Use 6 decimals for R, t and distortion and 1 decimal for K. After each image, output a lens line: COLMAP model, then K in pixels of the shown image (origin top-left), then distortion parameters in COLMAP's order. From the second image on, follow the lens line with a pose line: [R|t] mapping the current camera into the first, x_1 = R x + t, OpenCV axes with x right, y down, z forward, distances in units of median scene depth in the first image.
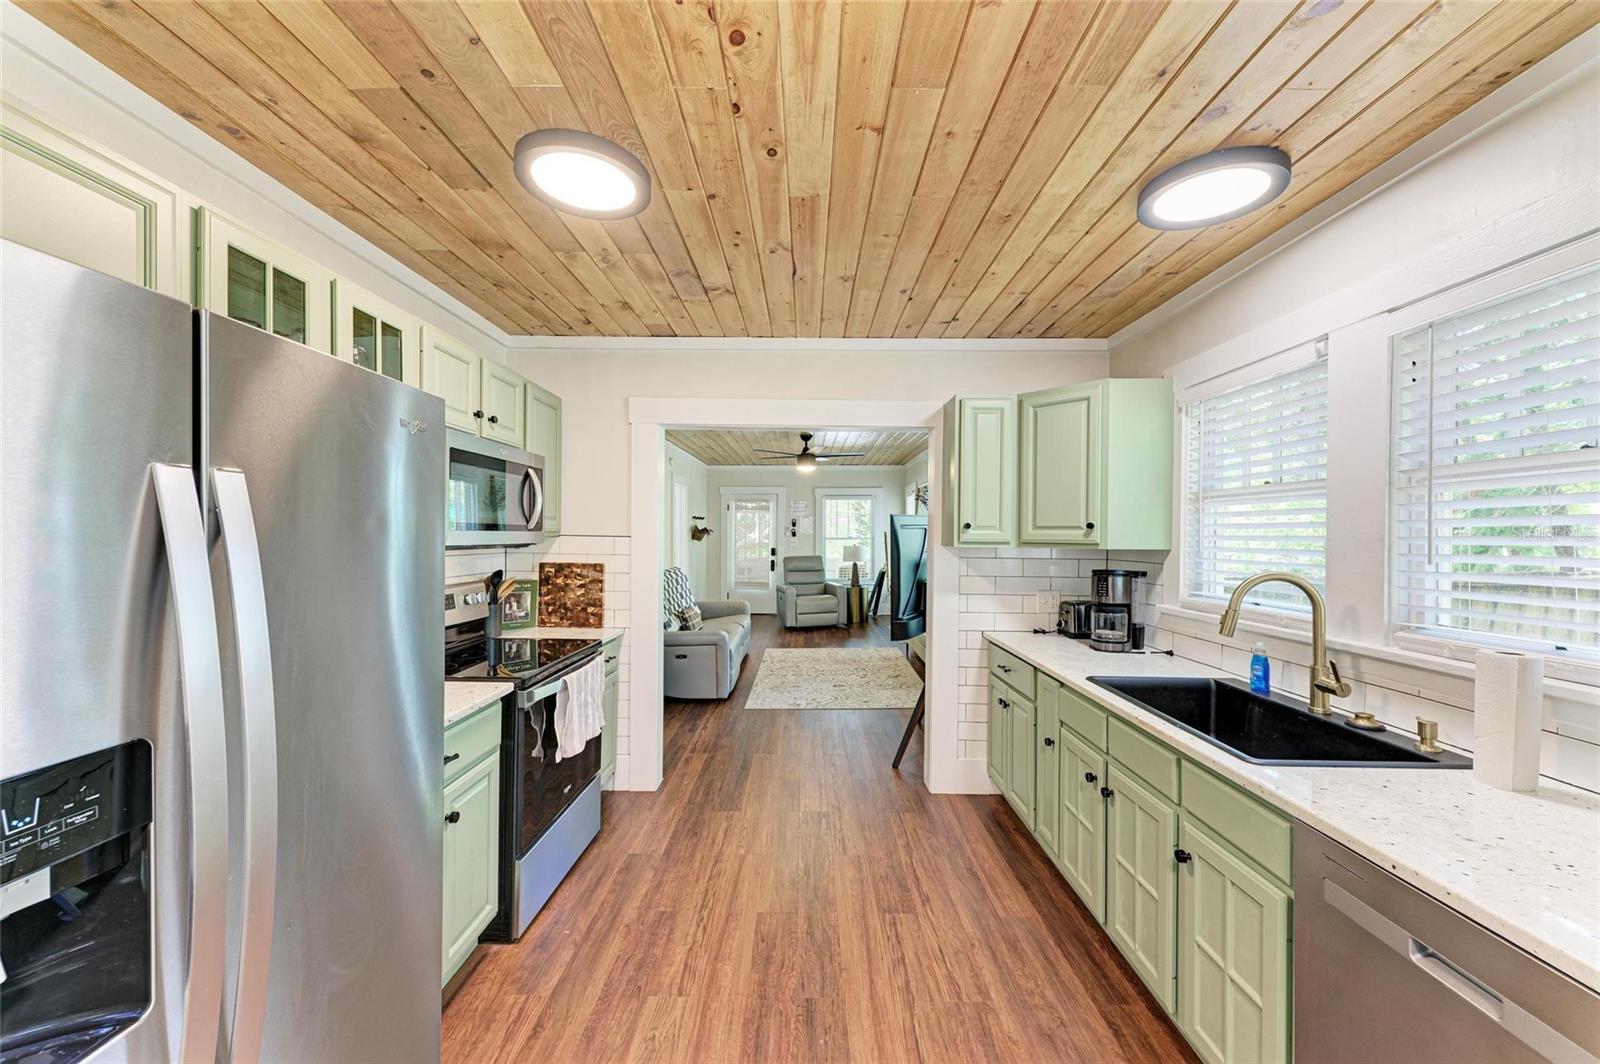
lens RADIAL K [[629.0, 0, 800.3], [0, 629.0, 537.0], [0, 0, 1]] dist [0.012157, -0.000039]
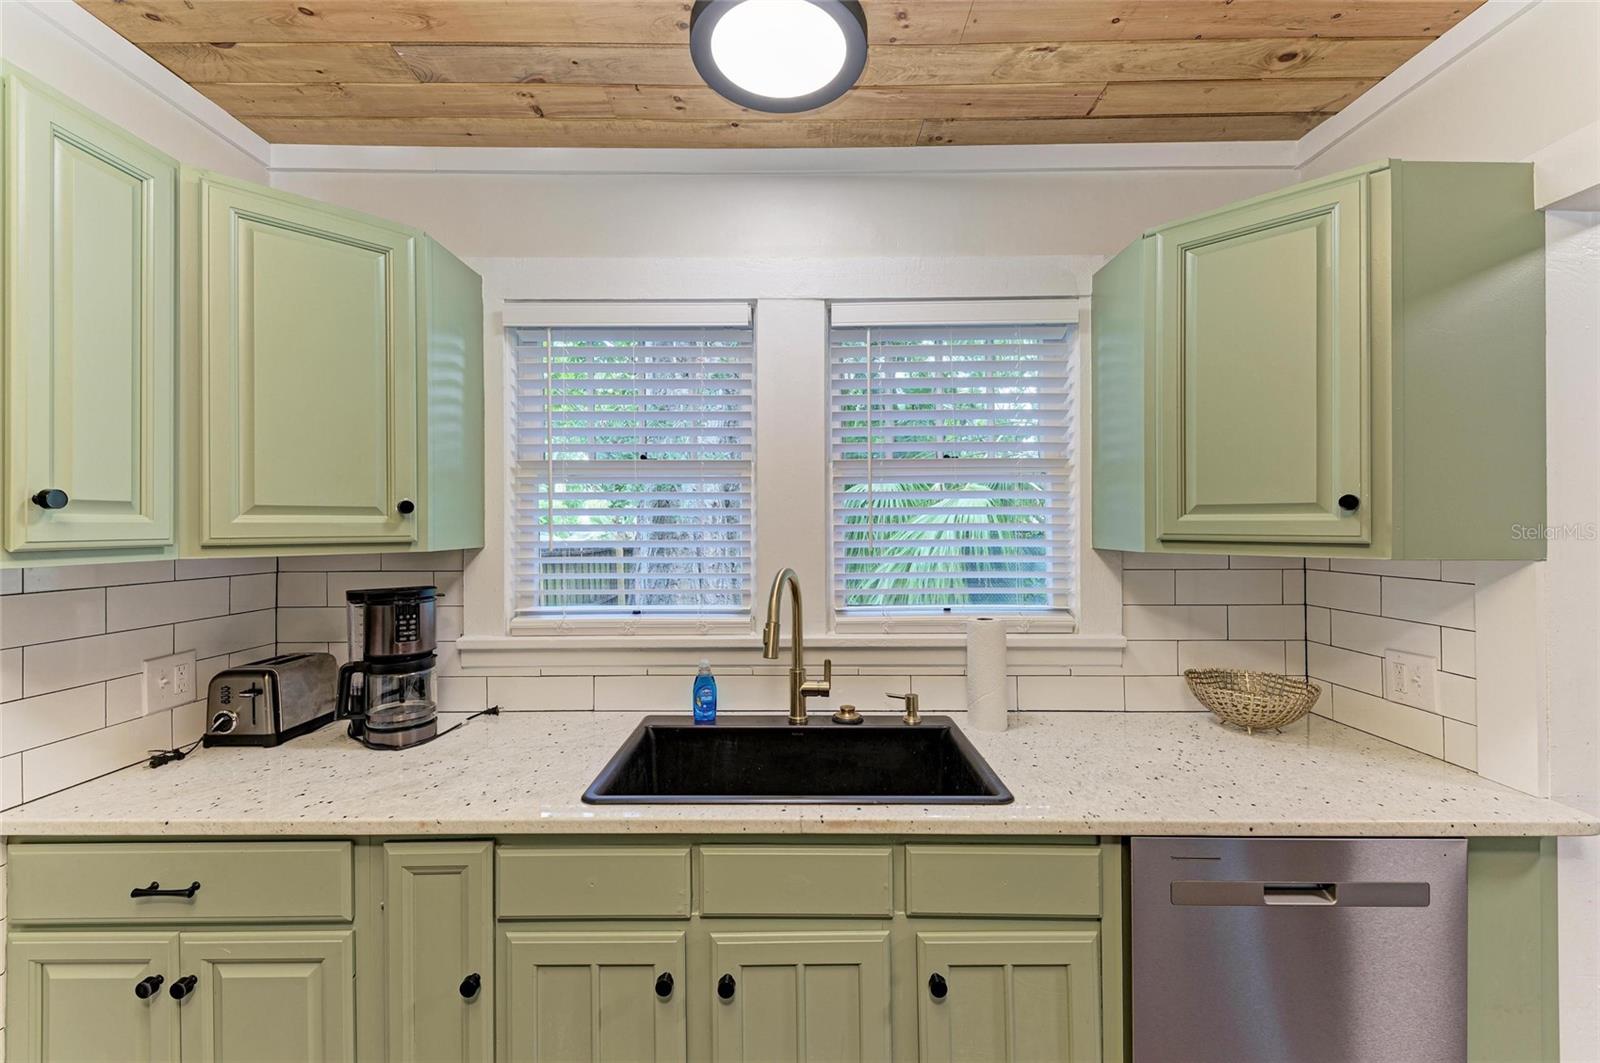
lens RADIAL K [[641.8, 0, 800.0], [0, 641.8, 531.5], [0, 0, 1]] dist [0.007308, 0.000020]
pose [[-0.004362, -0.013135, 0.999904, -0.074276], [0.008216, 0.999880, 0.013171, -0.003408], [-0.999957, 0.008273, -0.004253, 0.878713]]
